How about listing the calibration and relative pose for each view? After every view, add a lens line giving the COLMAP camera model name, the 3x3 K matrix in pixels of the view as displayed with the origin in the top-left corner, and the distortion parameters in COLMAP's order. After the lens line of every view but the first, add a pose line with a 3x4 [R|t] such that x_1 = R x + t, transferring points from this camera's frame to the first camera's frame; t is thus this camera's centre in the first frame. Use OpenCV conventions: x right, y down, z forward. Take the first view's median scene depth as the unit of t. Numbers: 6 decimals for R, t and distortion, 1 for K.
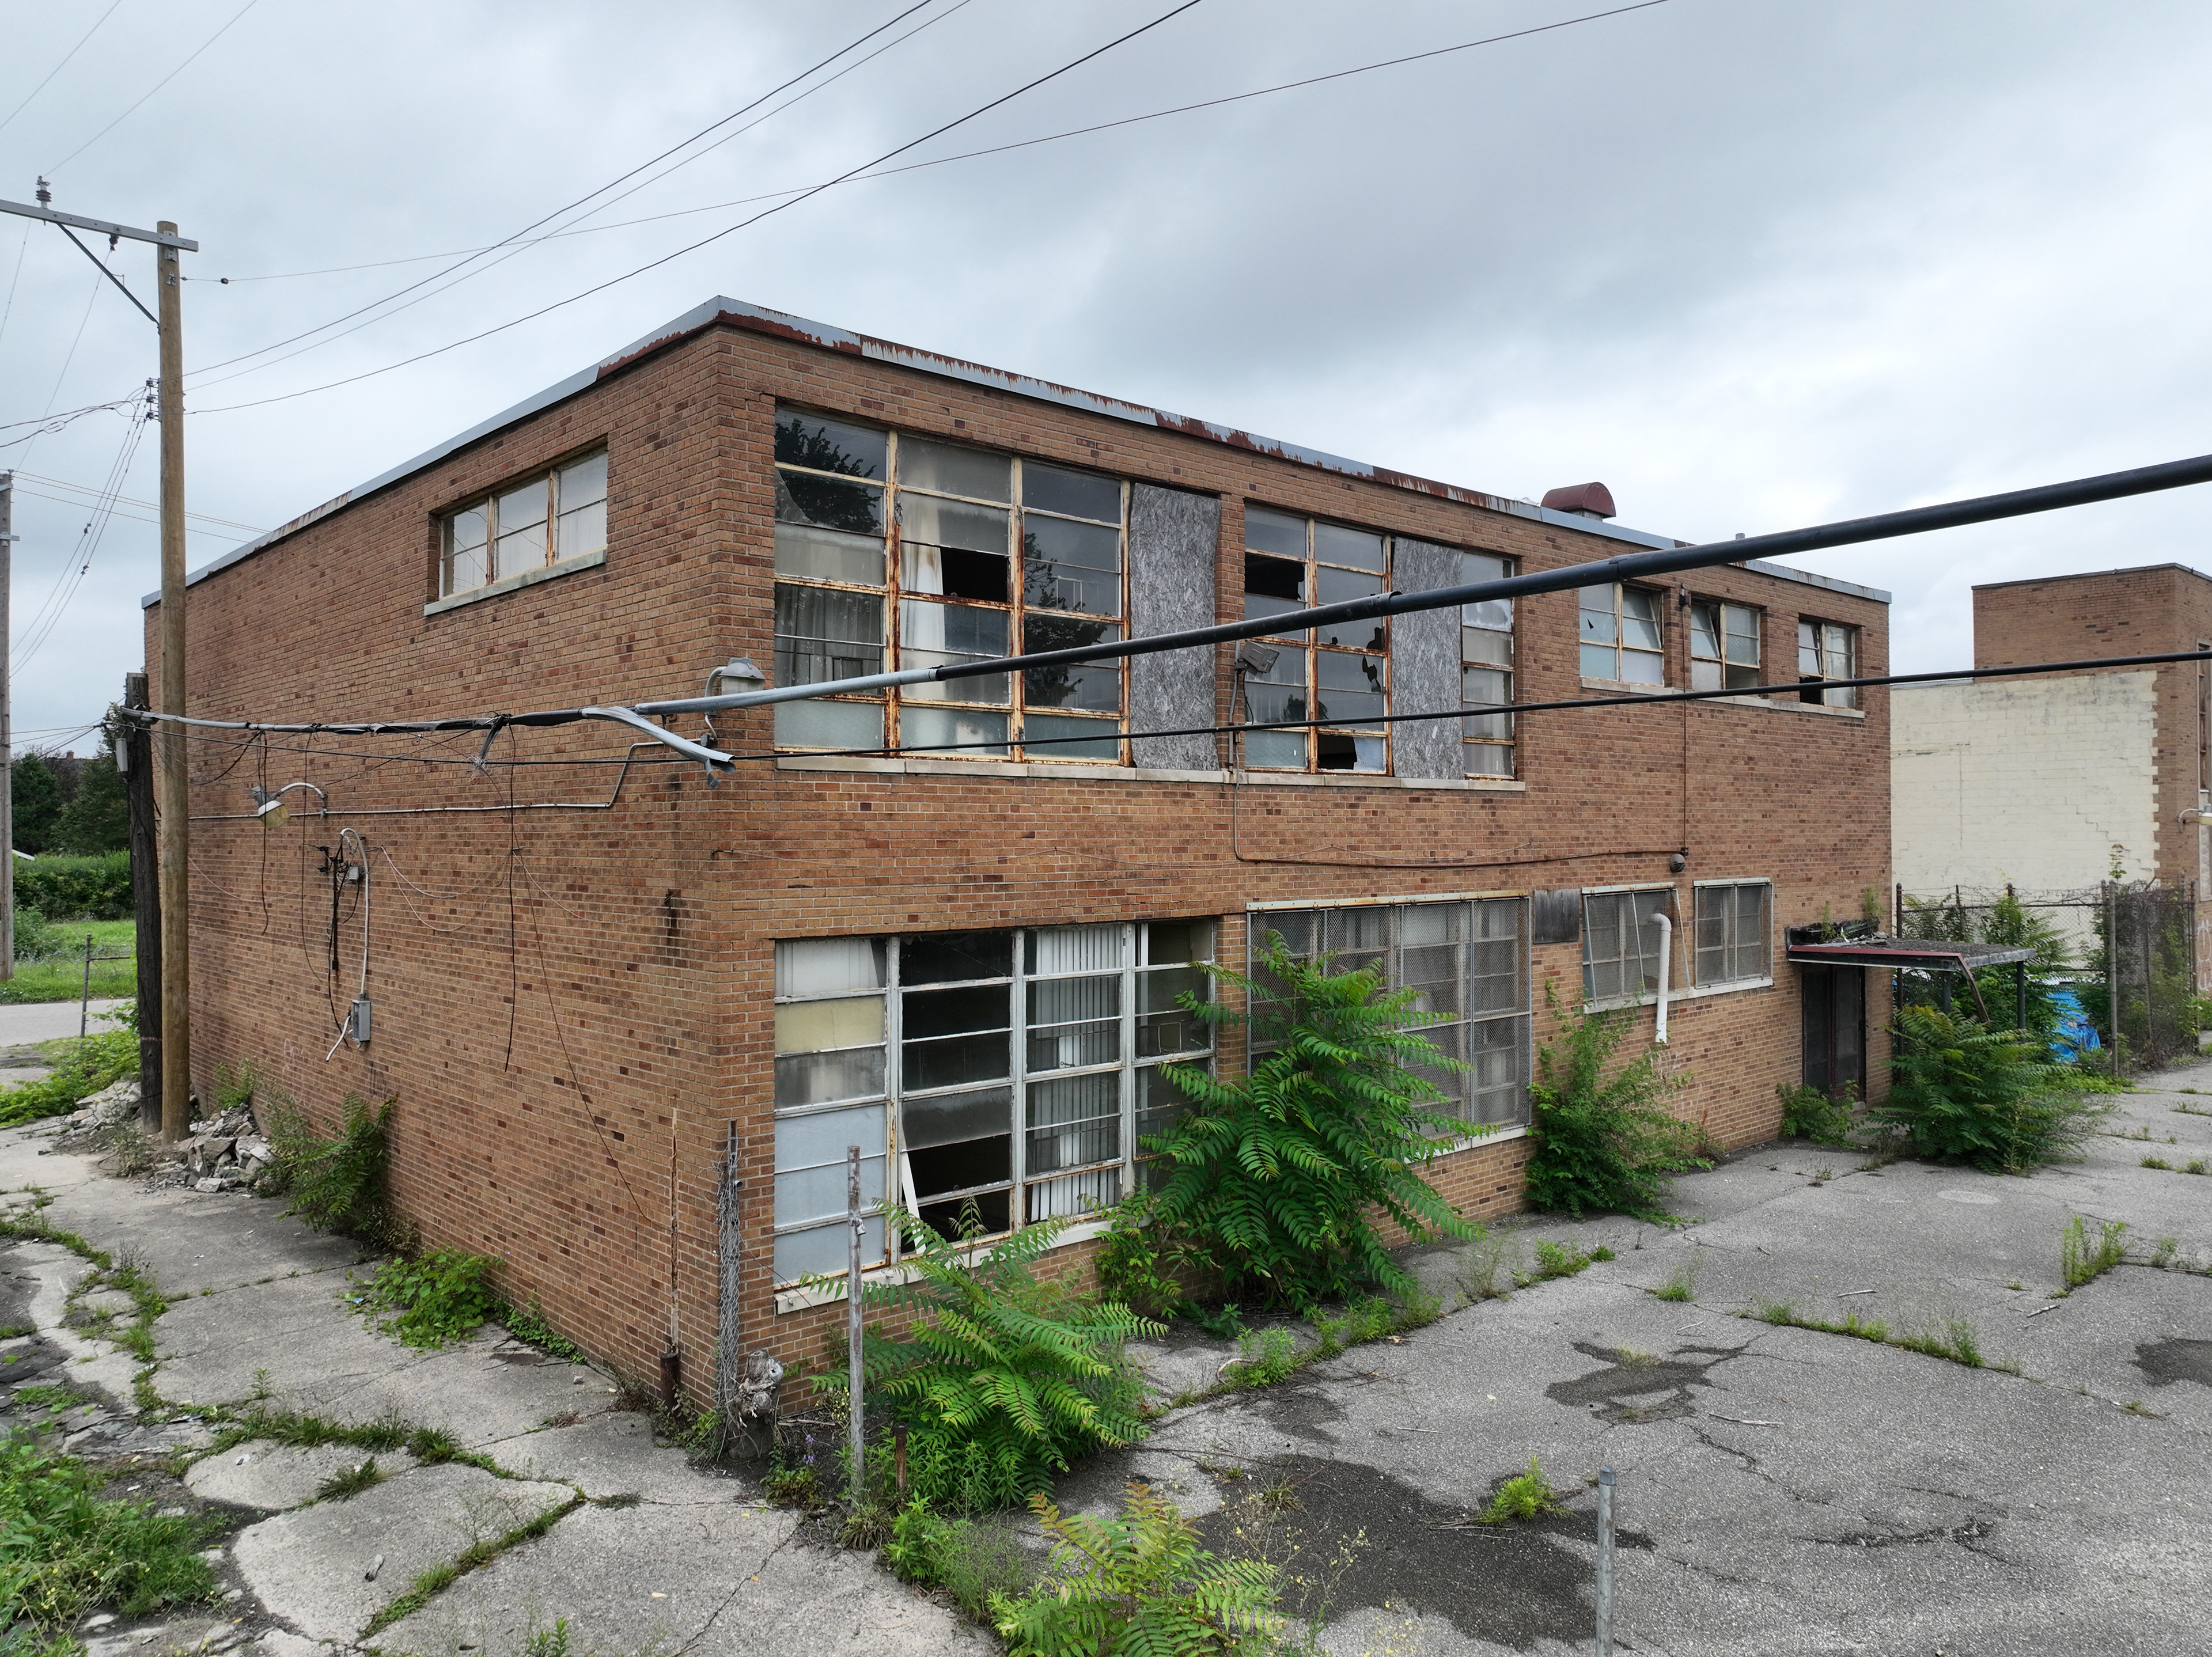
lens RADIAL K [[1545.1, 0, 1110.7], [0, 1545.1, 817.0], [0, 0, 1]] dist [0.019834, 0.000537]
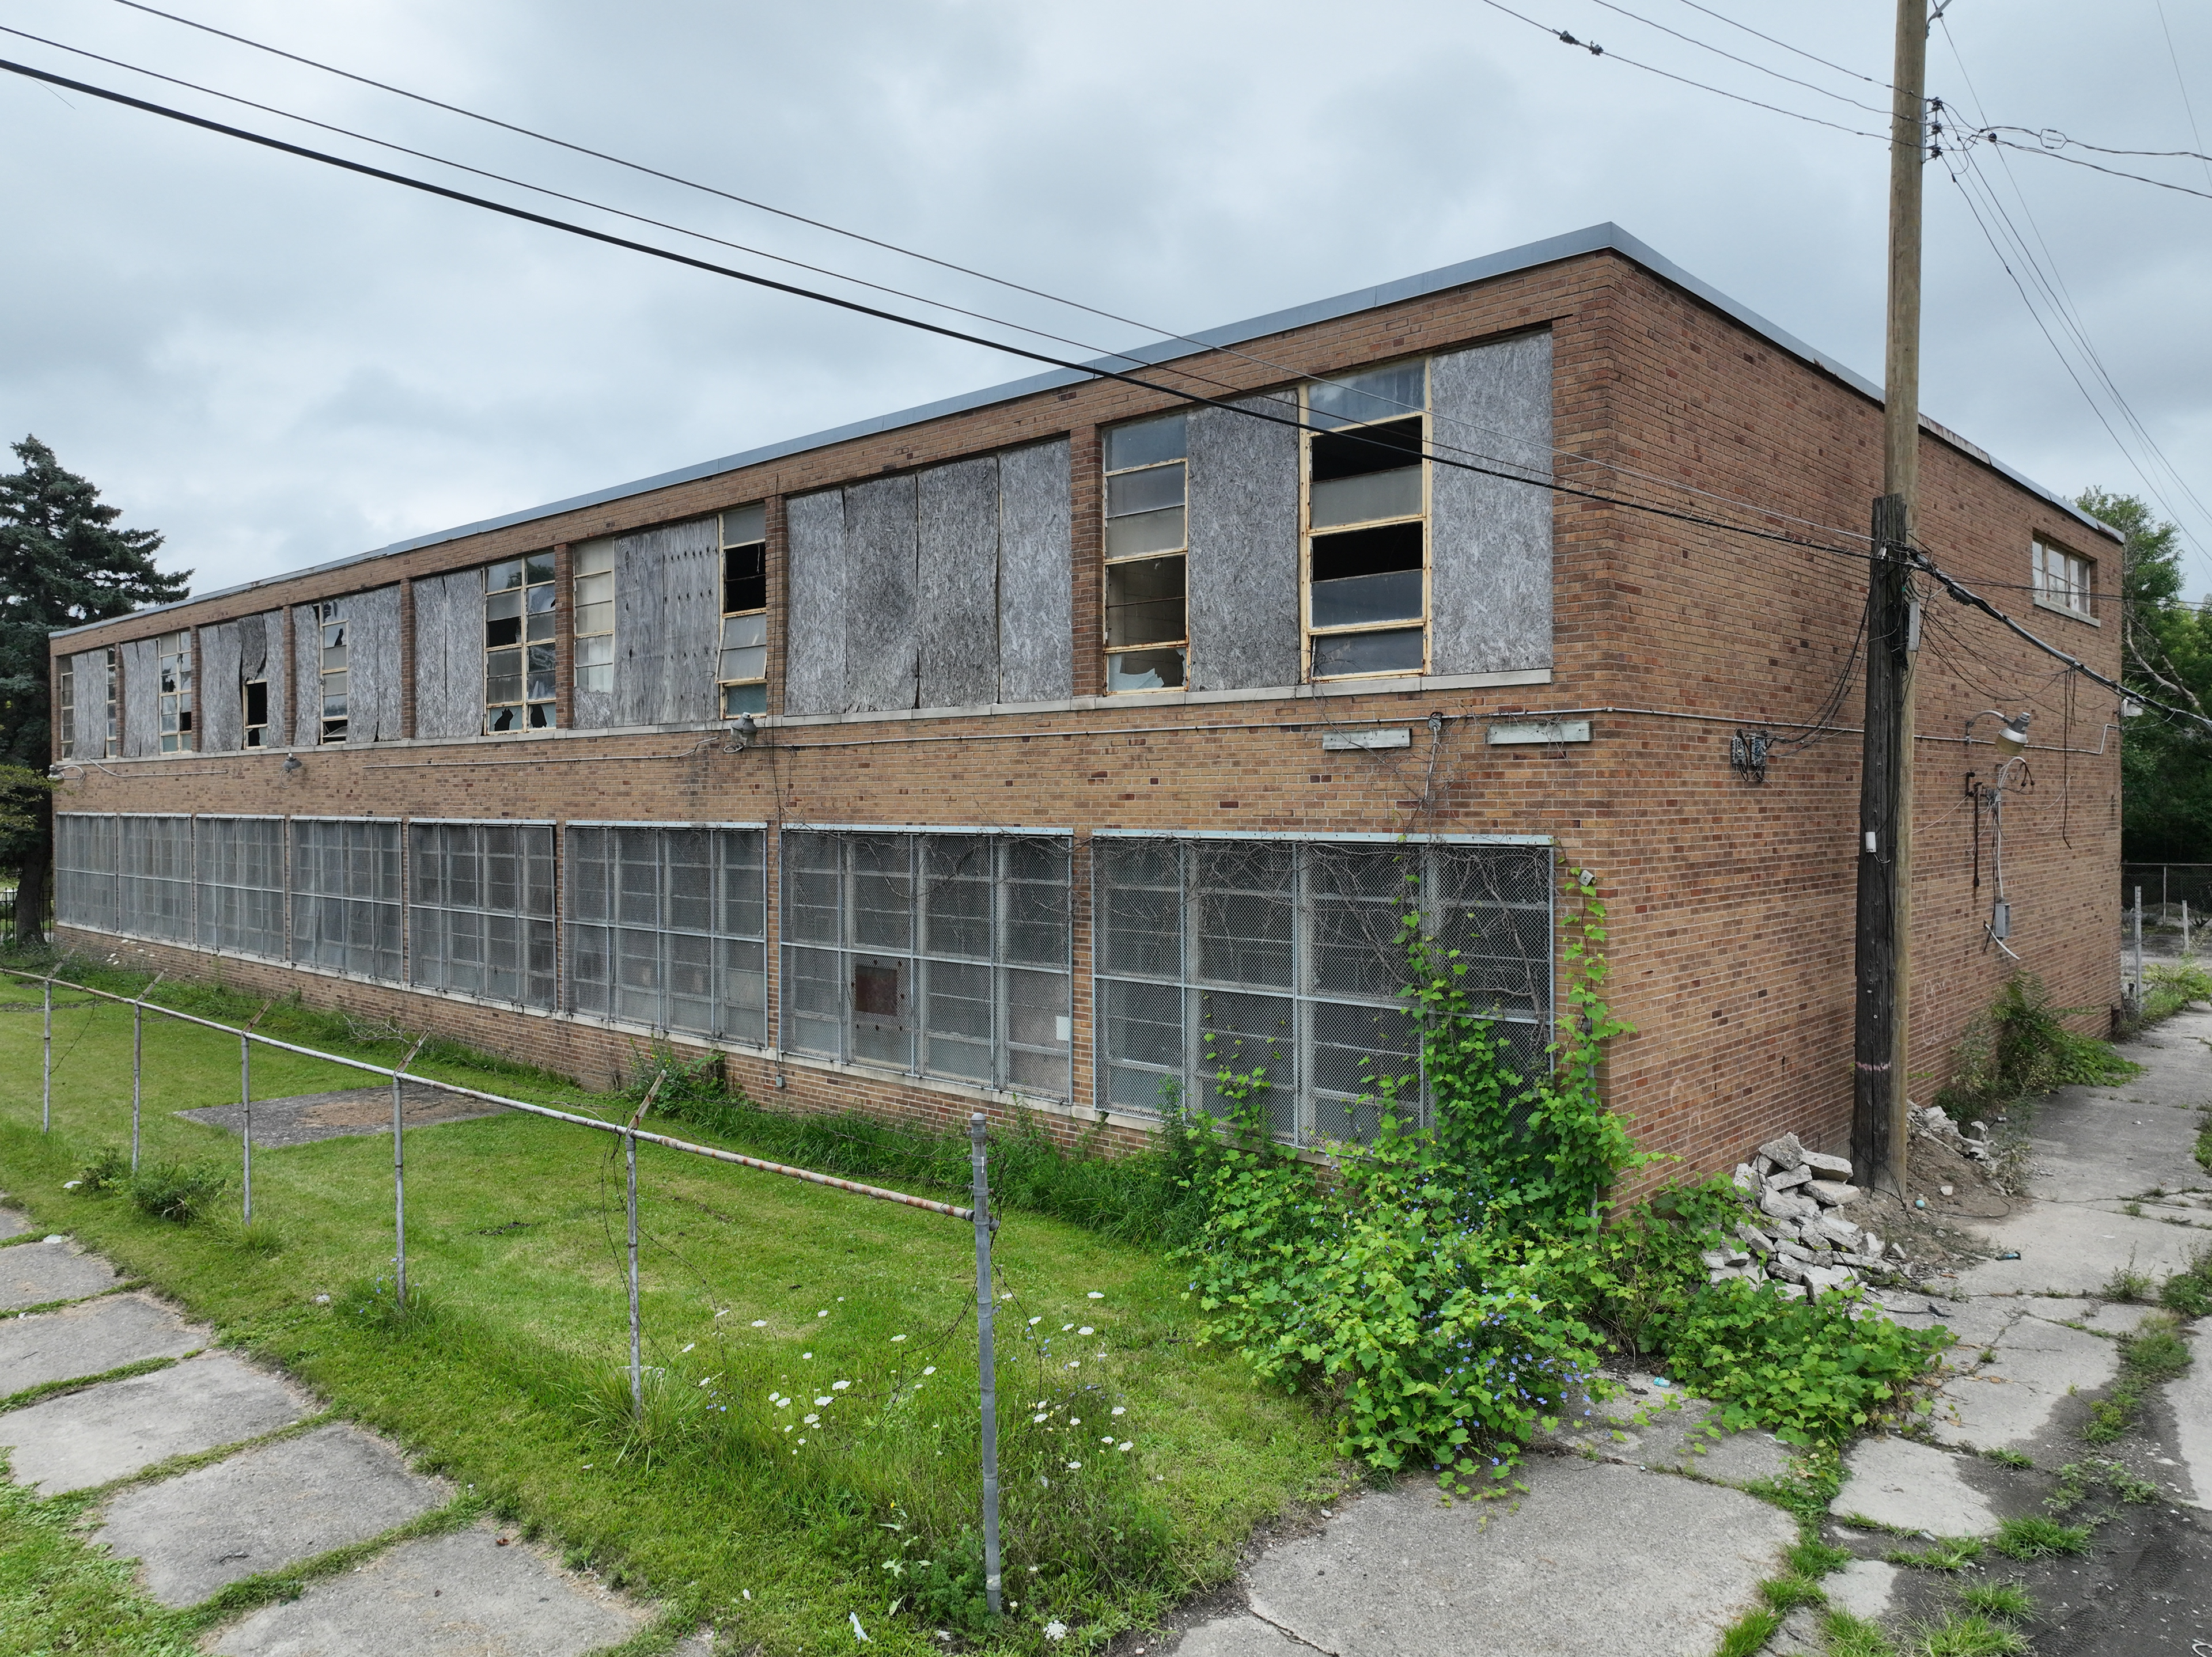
lens RADIAL K [[1545.8, 0, 1099.7], [0, 1545.8, 817.0], [0, 0, 1]] dist [0.016652, 0.002260]
pose [[-0.081665, -0.008936, 0.996620, -2.054271], [-0.004884, 0.999951, 0.008565, 0.058672], [-0.996648, -0.004168, -0.081705, 2.283904]]
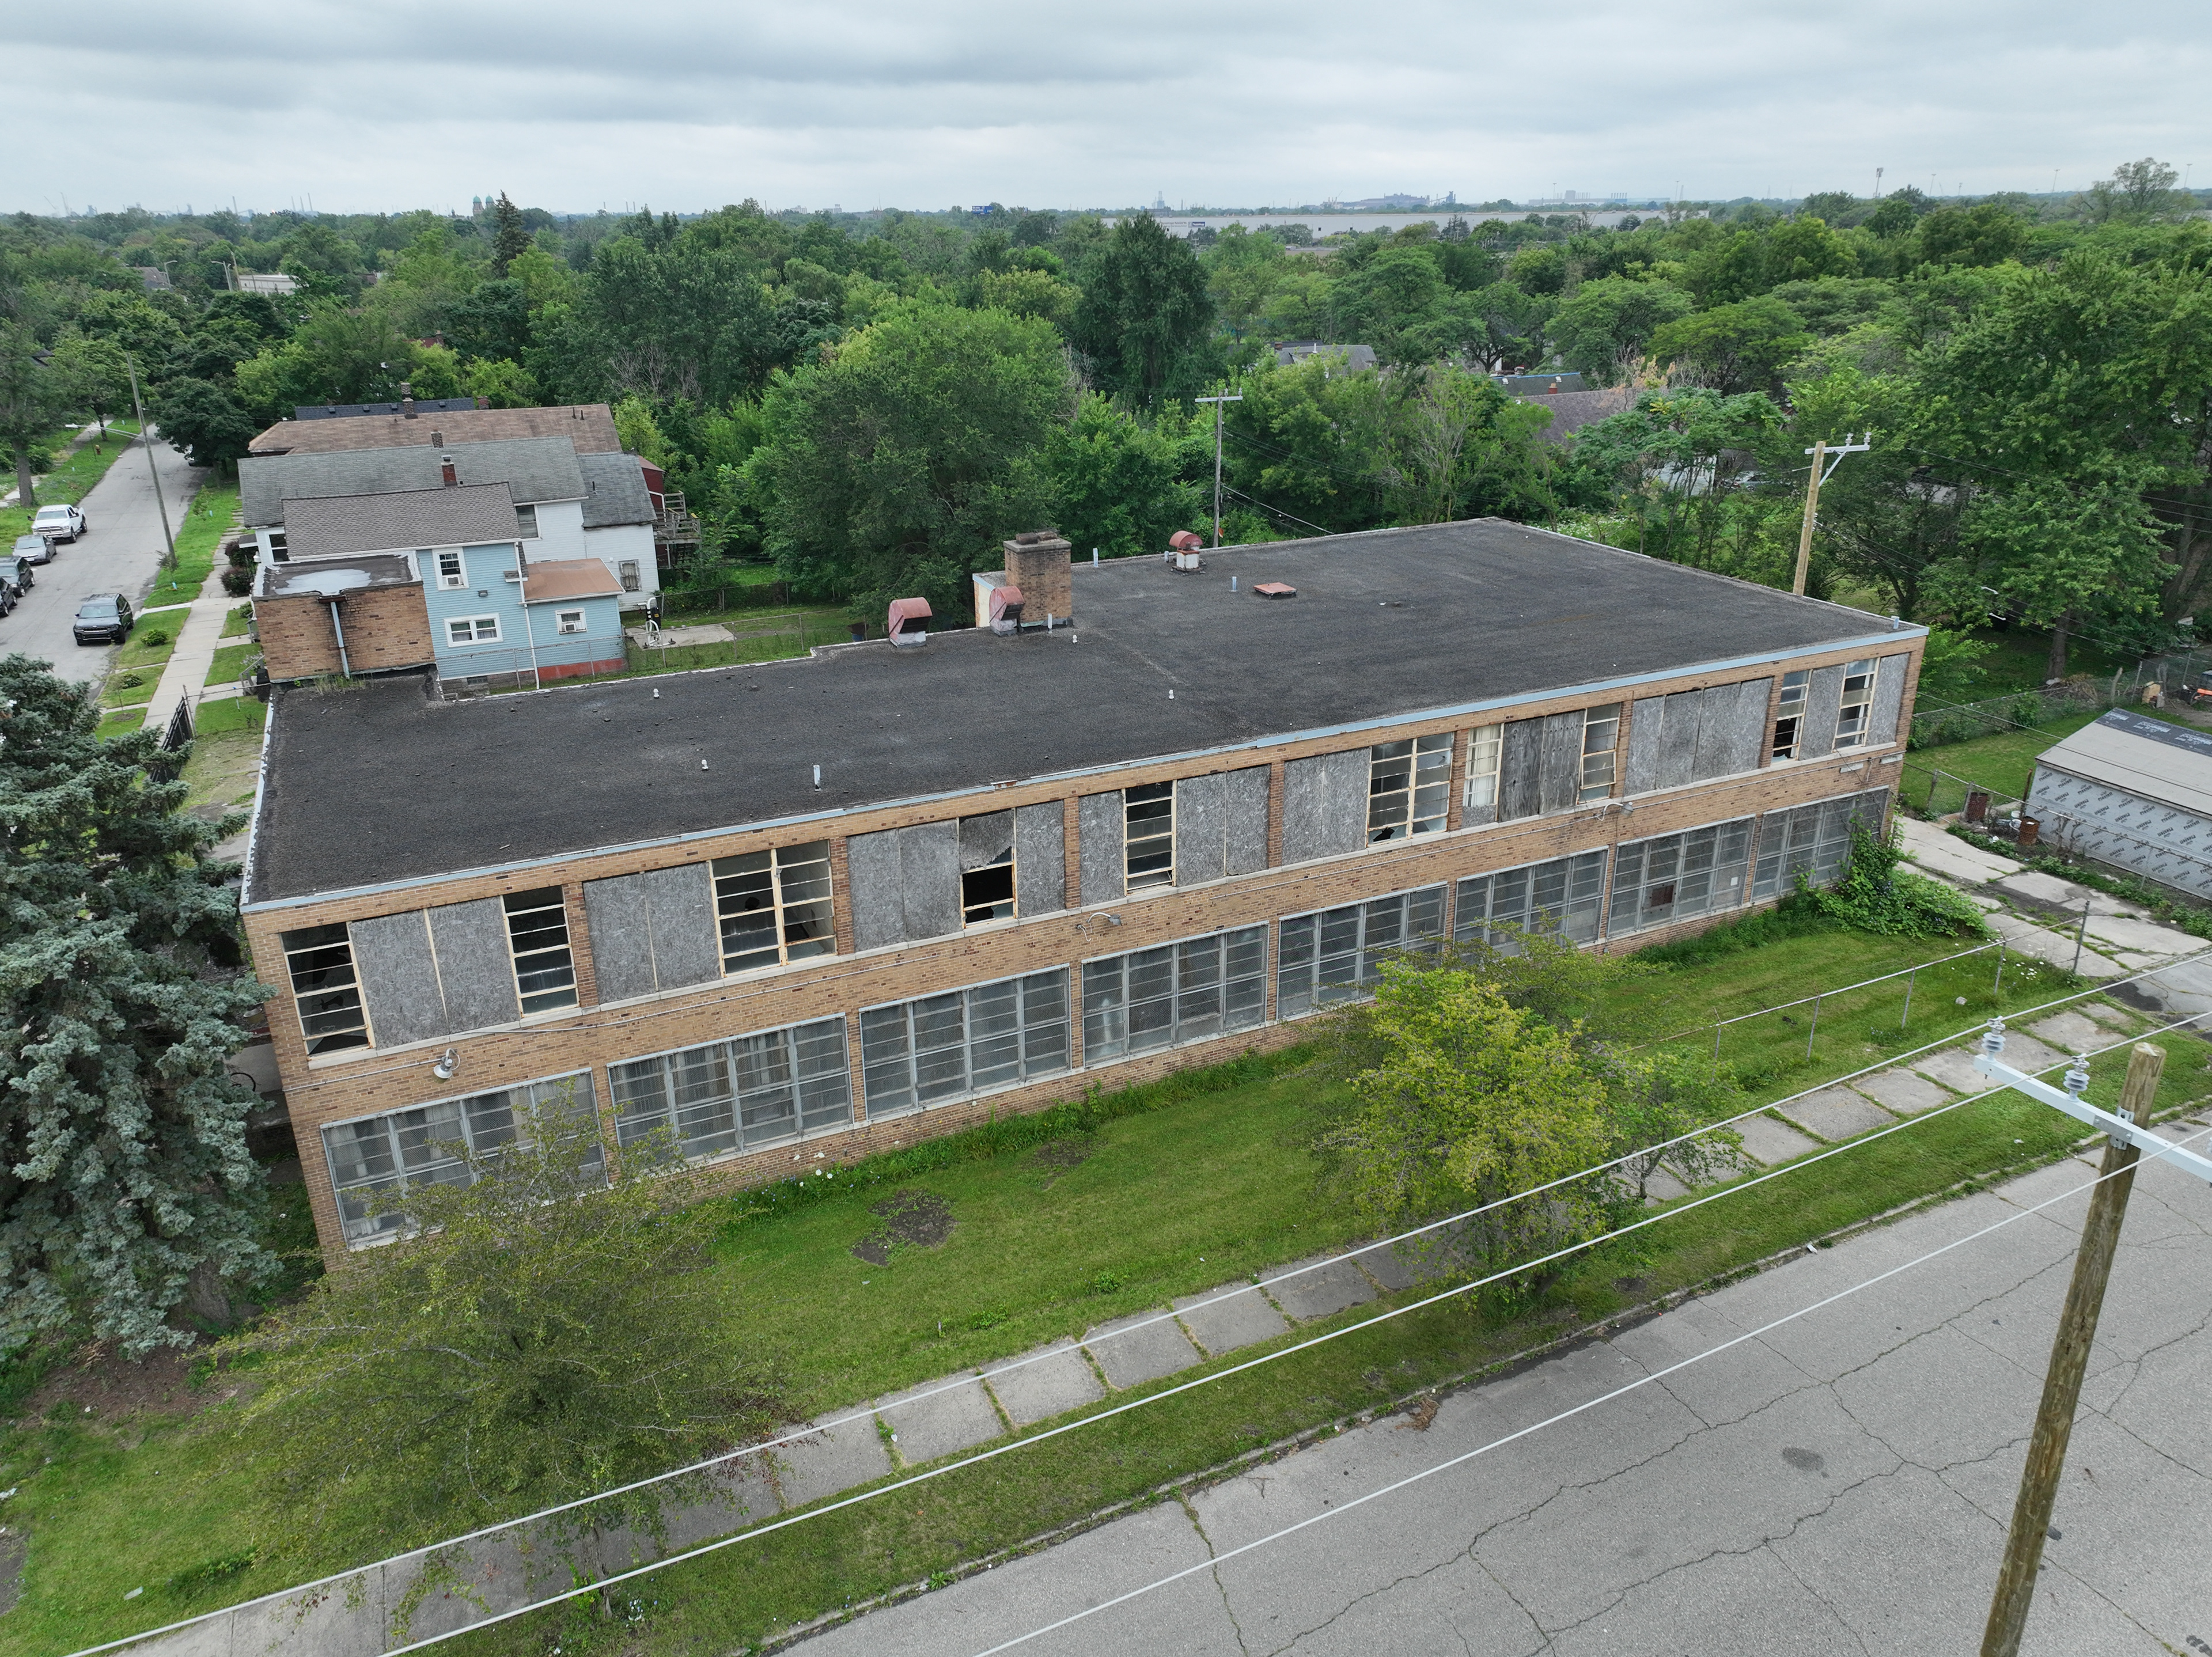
lens RADIAL K [[1545.1, 0, 1110.7], [0, 1545.1, 817.0], [0, 0, 1]] dist [0.019834, 0.000537]
pose [[-0.953707, -0.097719, 0.284418, -0.513503], [0.010515, 0.934324, 0.356268, -1.096875], [-0.300553, 0.342766, -0.890044, 5.532628]]
